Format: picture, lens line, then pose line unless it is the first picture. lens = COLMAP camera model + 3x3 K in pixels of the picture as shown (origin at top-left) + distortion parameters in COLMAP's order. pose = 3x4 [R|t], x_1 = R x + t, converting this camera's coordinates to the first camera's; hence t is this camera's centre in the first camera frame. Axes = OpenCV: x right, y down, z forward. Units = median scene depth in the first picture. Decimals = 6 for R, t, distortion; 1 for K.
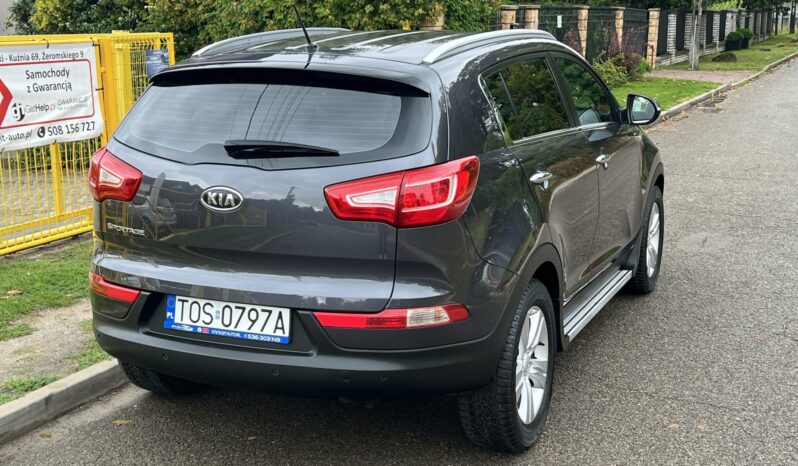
lens RADIAL K [[1055.3, 0, 403.3], [0, 1055.3, 228.2], [0, 0, 1]] dist [0.107938, 0.000000]
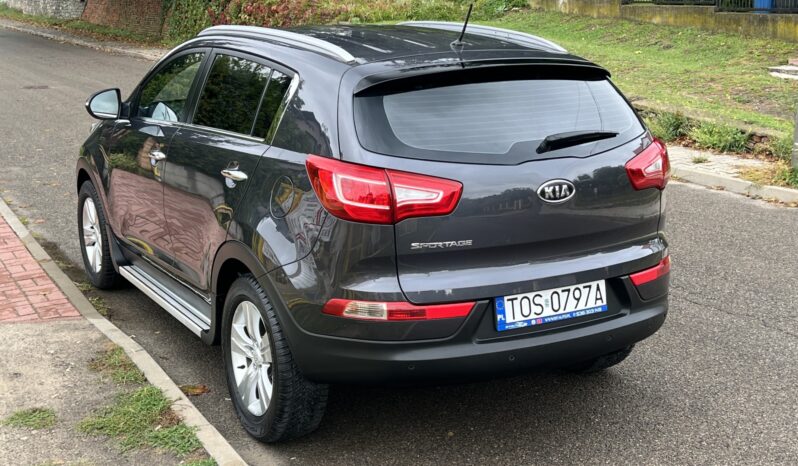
lens RADIAL K [[1055.3, 0, 400.1], [0, 1055.3, 227.0], [0, 0, 1]] dist [0.107938, 0.000000]
pose [[0.603605, -0.172874, 0.778316, -1.066852], [0.164006, 0.982255, 0.090981, -0.111640], [-0.780233, 0.072732, 0.621246, 0.456451]]
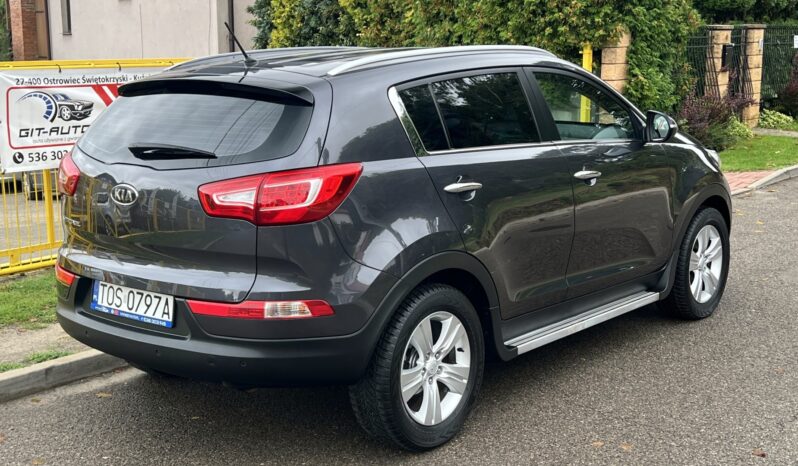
lens RADIAL K [[1055.3, 0, 400.9], [0, 1055.3, 236.5], [0, 0, 1]] dist [0.107938, 0.000000]
pose [[0.960427, 0.039466, -0.275723, 0.411040], [-0.044202, 0.998962, -0.010978, 0.015435], [0.275004, 0.022731, 0.961174, 0.000133]]
